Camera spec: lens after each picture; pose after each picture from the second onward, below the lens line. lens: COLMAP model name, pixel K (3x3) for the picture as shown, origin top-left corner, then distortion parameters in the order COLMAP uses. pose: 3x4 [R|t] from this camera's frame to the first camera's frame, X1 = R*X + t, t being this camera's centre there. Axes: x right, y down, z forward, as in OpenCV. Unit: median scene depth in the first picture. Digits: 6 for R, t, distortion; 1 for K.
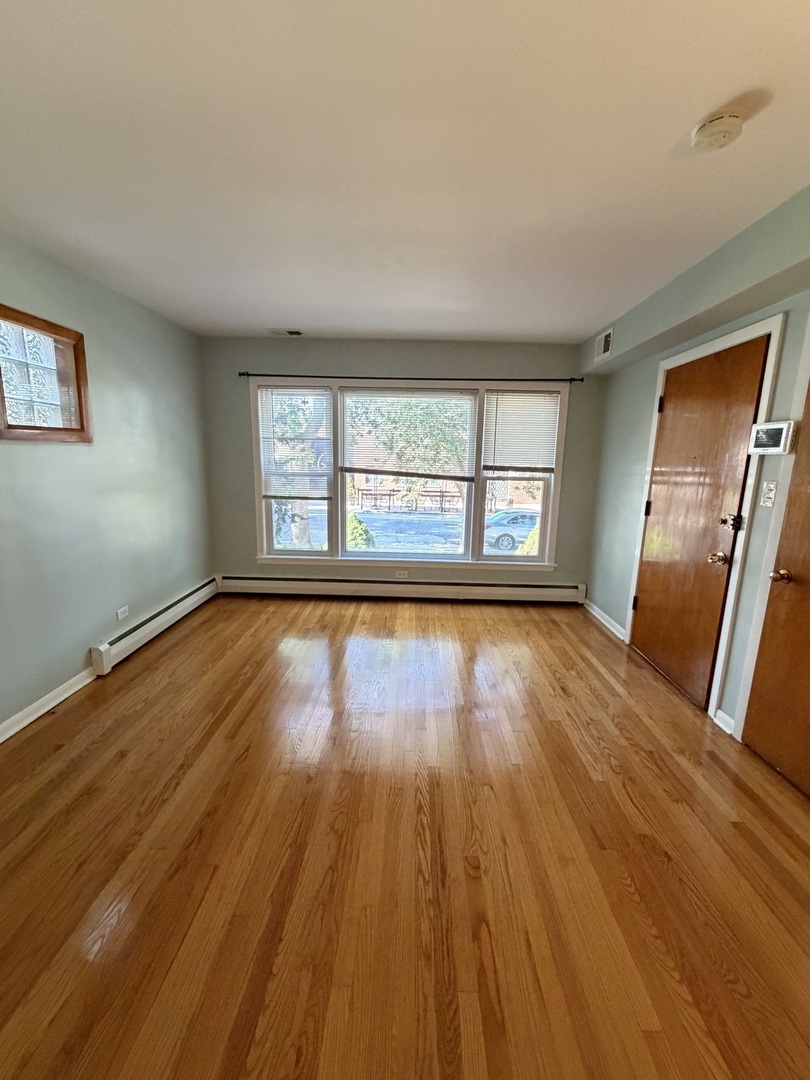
lens RADIAL K [[431.0, 0, 407.1], [0, 431.0, 535.2], [0, 0, 1]] dist [-0.000225, -0.000069]
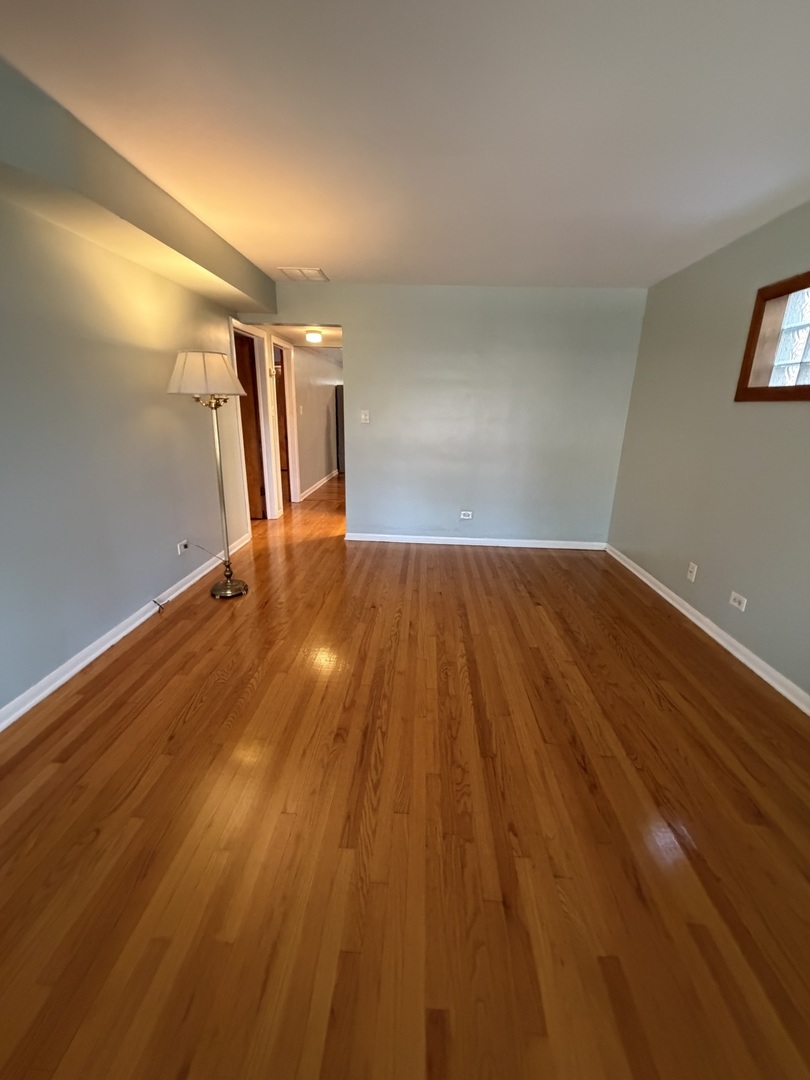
lens RADIAL K [[431.0, 0, 407.1], [0, 431.0, 535.2], [0, 0, 1]] dist [-0.000225, -0.000069]
pose [[-0.998661, -0.050774, 0.009913, -0.008231], [-0.040498, 0.886532, 0.460892, -0.124176], [-0.032189, 0.459874, -0.887401, 0.701353]]
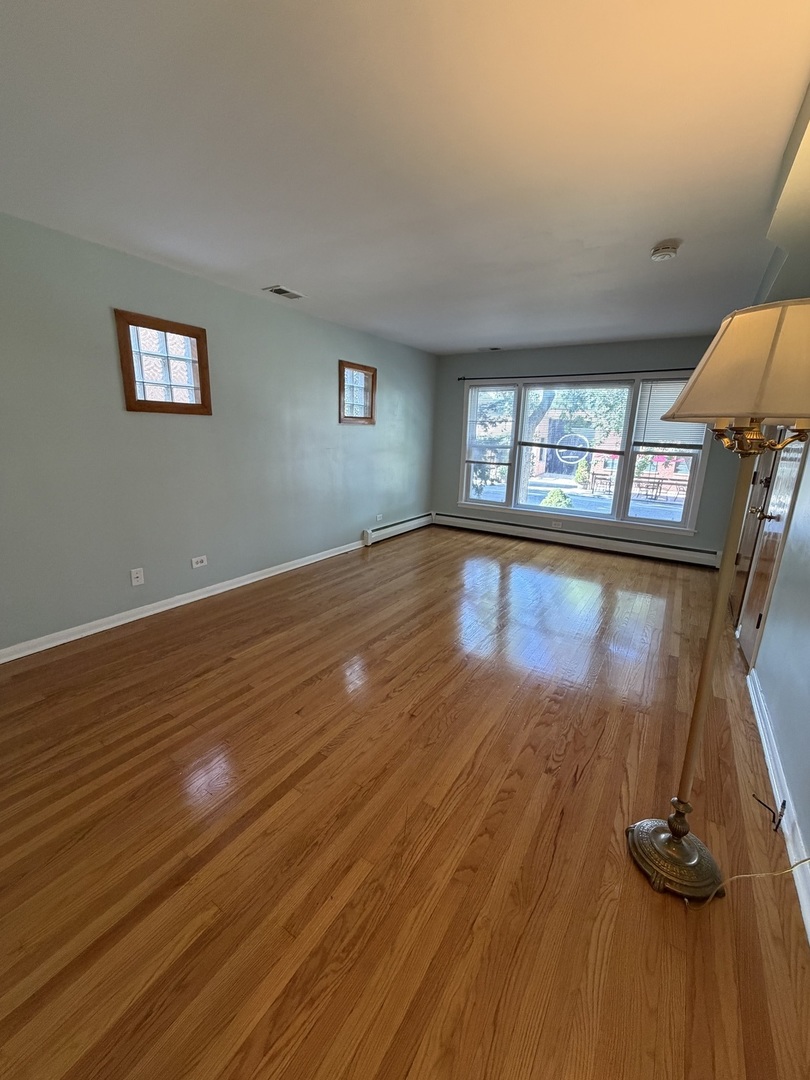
lens RADIAL K [[431.7, 0, 405.0], [0, 431.7, 536.5], [0, 0, 1]] dist [0.000318, -0.000086]
pose [[0.849583, 0.125594, -0.512284, 0.296099], [-0.105646, 0.992075, 0.068018, 0.092797], [0.516767, -0.003666, 0.856118, -0.398454]]
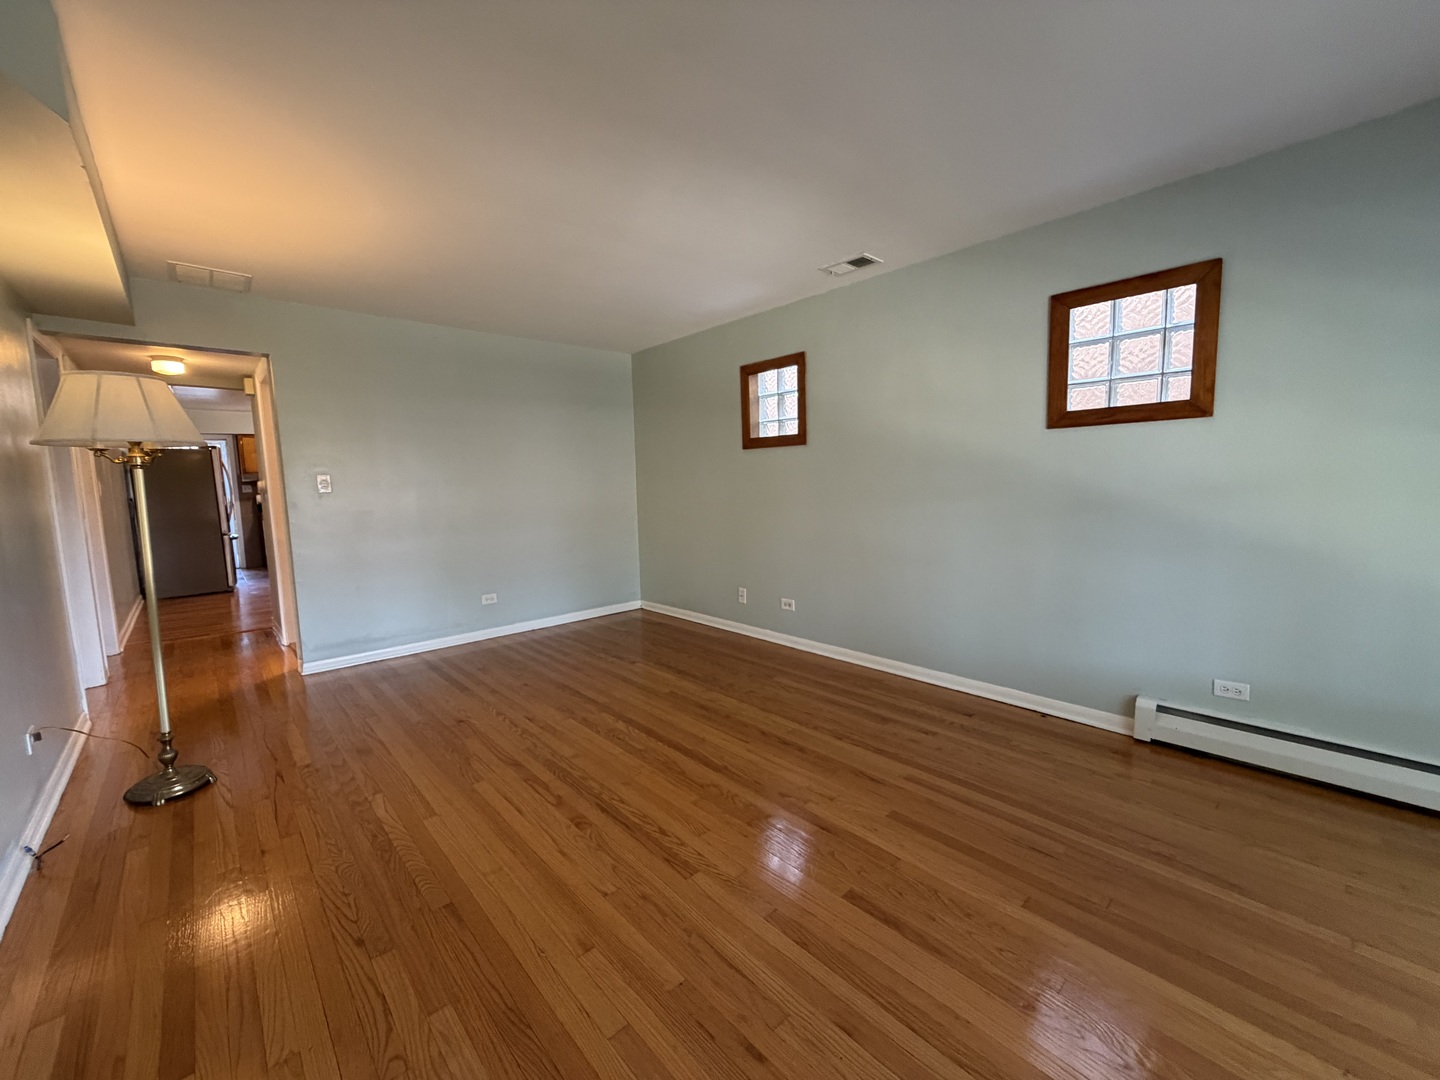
lens RADIAL K [[574.7, 0, 712.7], [0, 574.7, 540.8], [0, 0, 1]] dist [-0.000225, -0.000069]
pose [[-0.729257, 0.069383, -0.680713, 0.313151], [-0.117980, 0.967195, 0.224976, -0.090851], [0.673992, 0.244376, -0.697148, 0.770636]]
